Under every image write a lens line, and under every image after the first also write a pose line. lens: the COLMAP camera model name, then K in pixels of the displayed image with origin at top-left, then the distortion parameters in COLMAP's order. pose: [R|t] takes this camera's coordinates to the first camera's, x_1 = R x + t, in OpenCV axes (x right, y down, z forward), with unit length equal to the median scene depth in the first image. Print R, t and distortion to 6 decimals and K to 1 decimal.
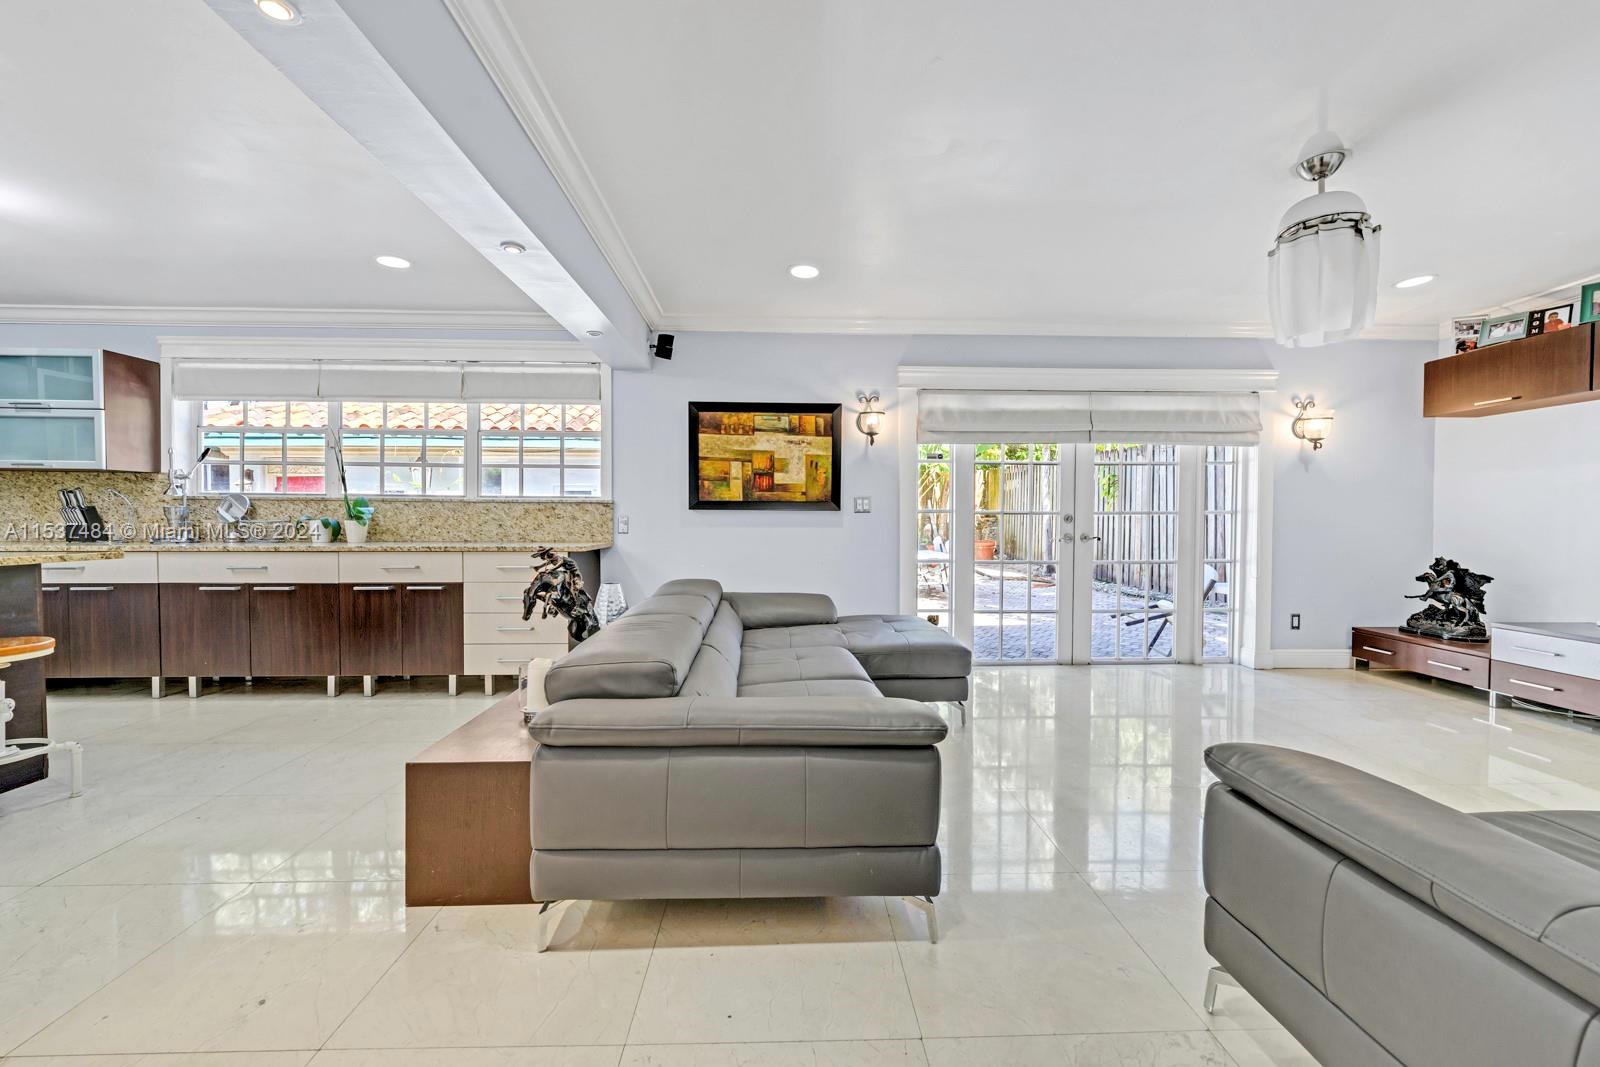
lens RADIAL K [[647.9, 0, 798.4], [0, 647.9, 537.2], [0, 0, 1]] dist [-0.002155, -0.000829]
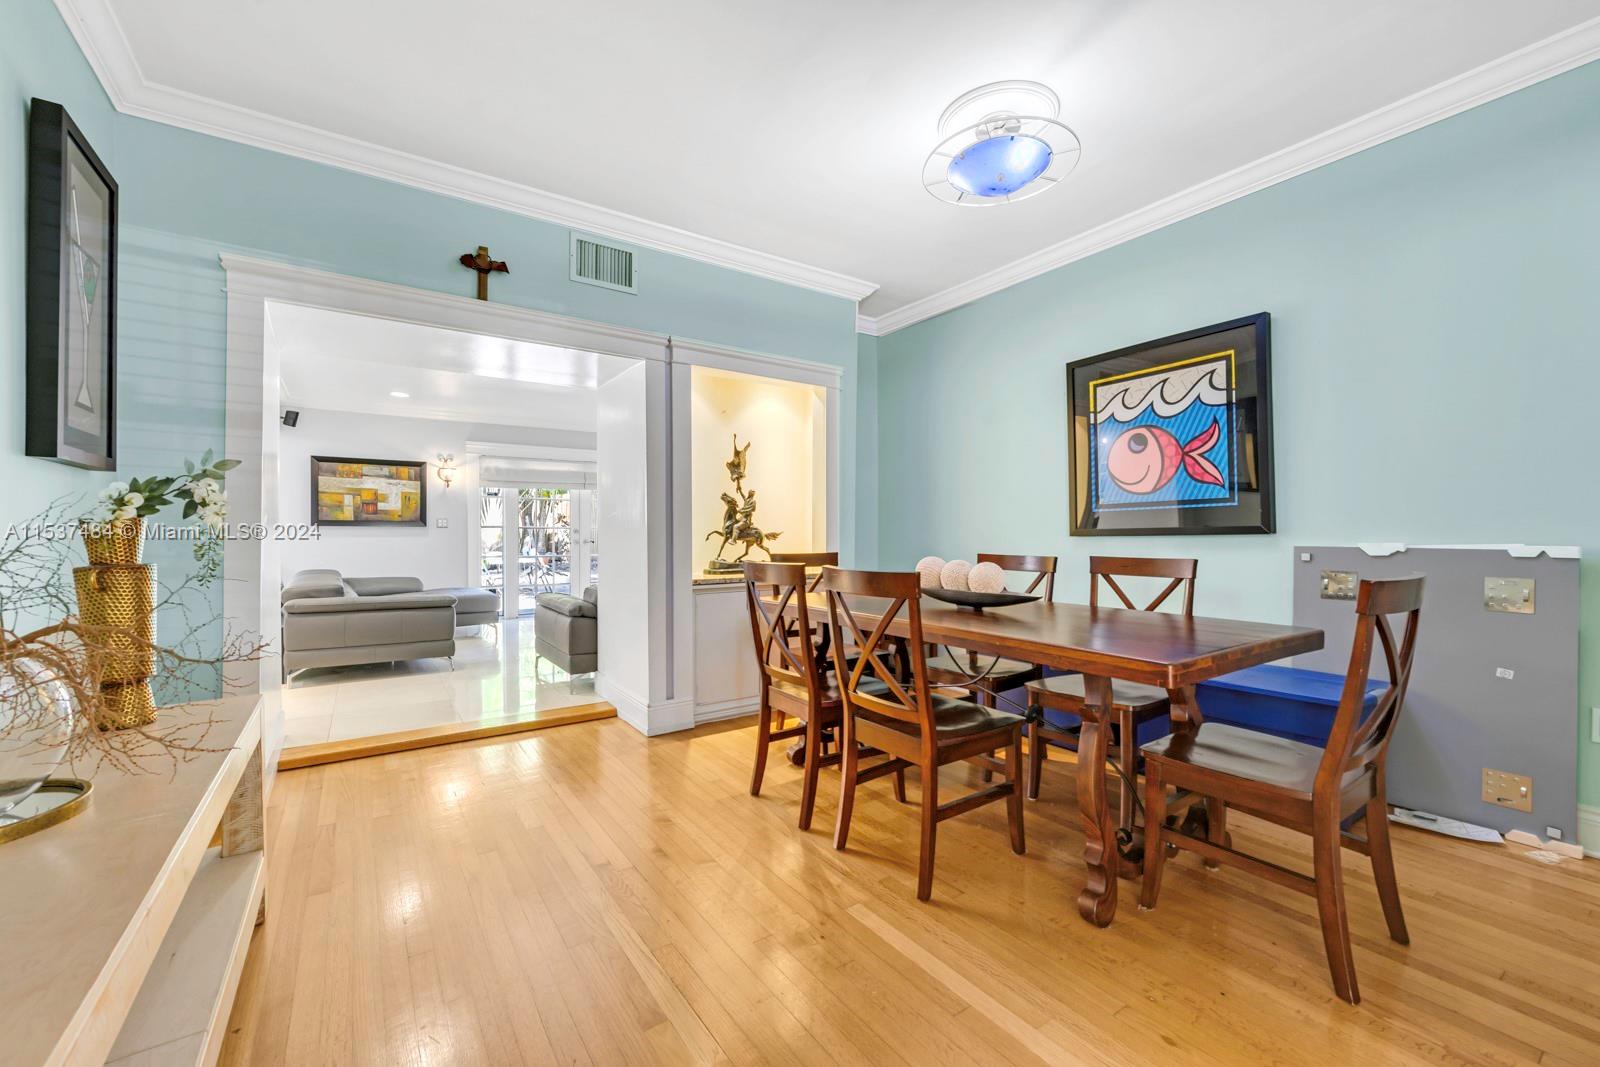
lens RADIAL K [[647.9, 0, 807.9], [0, 647.9, 534.2], [0, 0, 1]] dist [-0.002155, -0.000829]
pose [[0.841869, -0.006303, 0.539645, -0.006473], [0.020238, 0.999597, -0.019896, 0.030011], [-0.539303, 0.027672, 0.841657, -0.898036]]
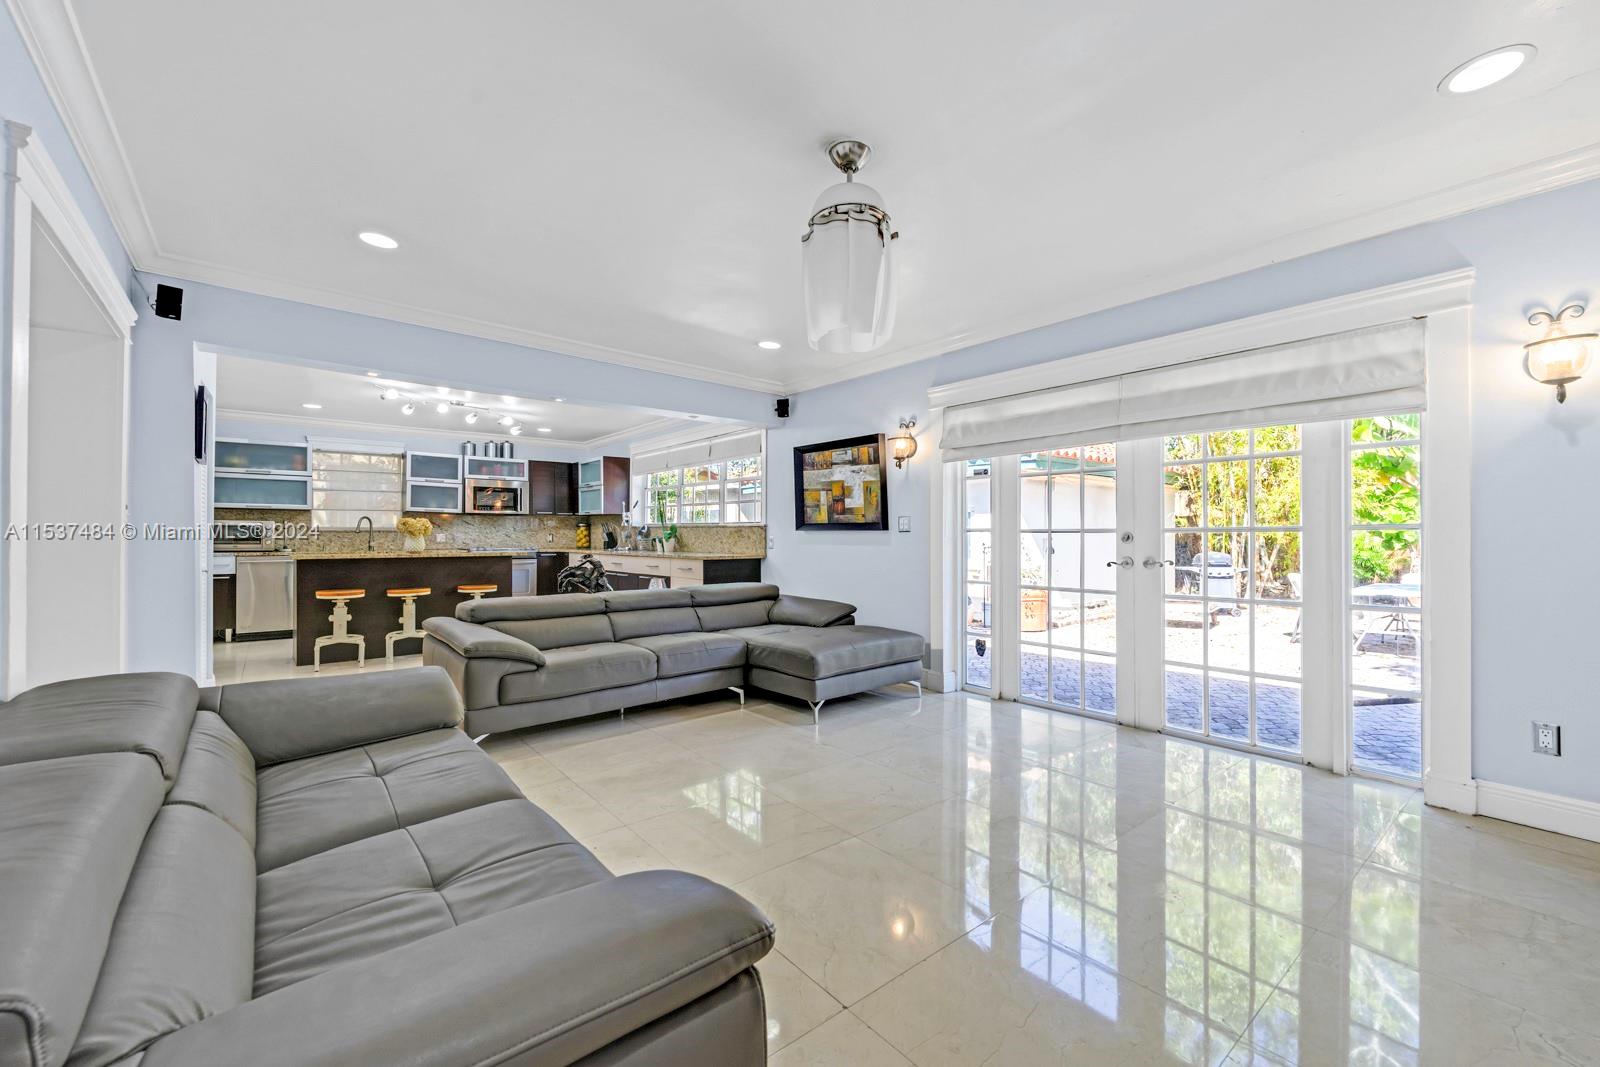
lens RADIAL K [[647.9, 0, 795.6], [0, 647.9, 531.6], [0, 0, 1]] dist [-0.002155, -0.000829]
pose [[0.602229, -0.007861, -0.798285, 0.852702], [-0.020542, 0.999468, -0.025339, -0.008404], [0.798059, 0.031659, 0.601747, 0.225063]]
